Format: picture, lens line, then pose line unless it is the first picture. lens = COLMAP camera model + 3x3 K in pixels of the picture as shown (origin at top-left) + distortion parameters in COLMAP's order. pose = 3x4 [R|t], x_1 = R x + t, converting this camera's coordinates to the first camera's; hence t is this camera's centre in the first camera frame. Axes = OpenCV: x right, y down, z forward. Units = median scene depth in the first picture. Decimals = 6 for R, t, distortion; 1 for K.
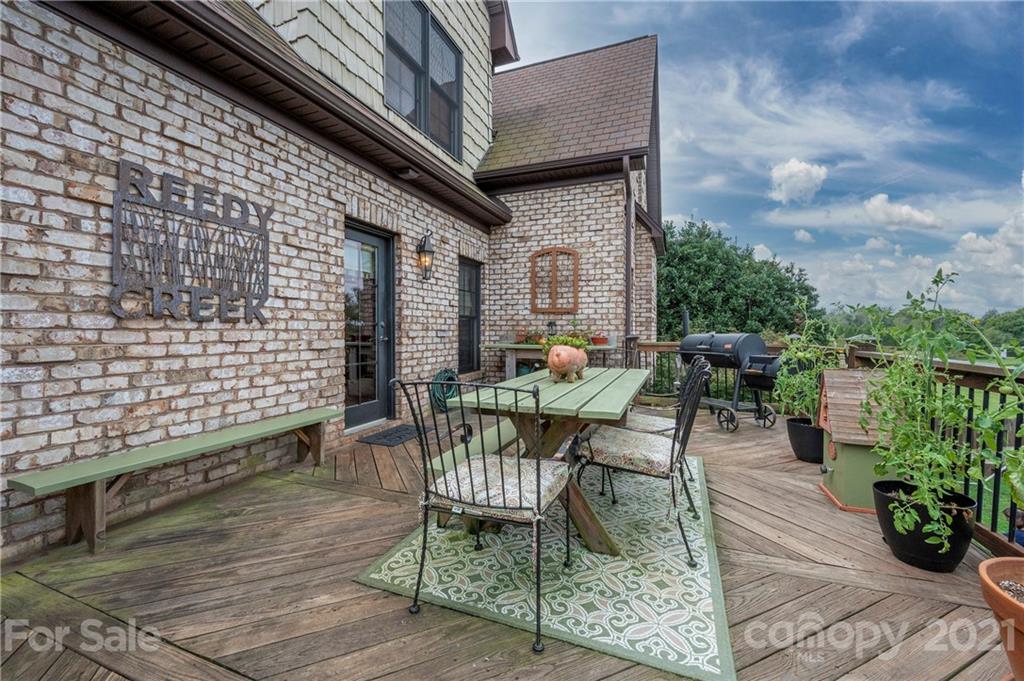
lens RADIAL K [[412.9, 0, 512.9], [0, 412.9, 335.5], [0, 0, 1]] dist [-0.000900, 0.000891]
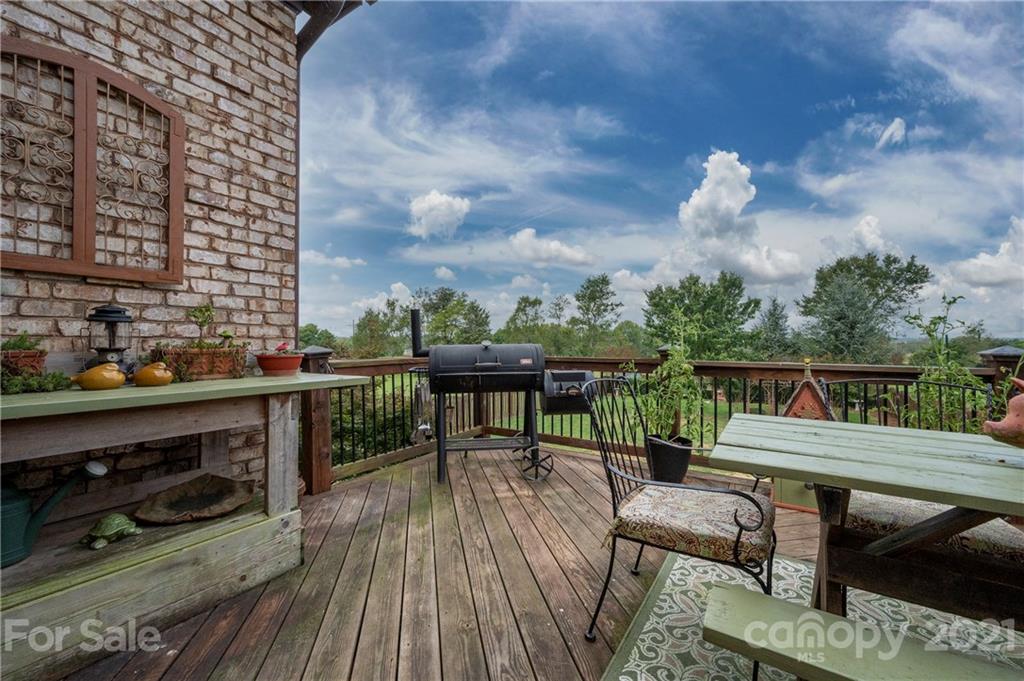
lens RADIAL K [[412.9, 0, 510.4], [0, 412.9, 342.0], [0, 0, 1]] dist [-0.000900, 0.000891]
pose [[0.201135, -0.002652, 0.979560, -0.136139], [0.007150, 0.999974, 0.001239, -0.006492], [-0.979537, 0.006755, 0.201149, 0.653211]]
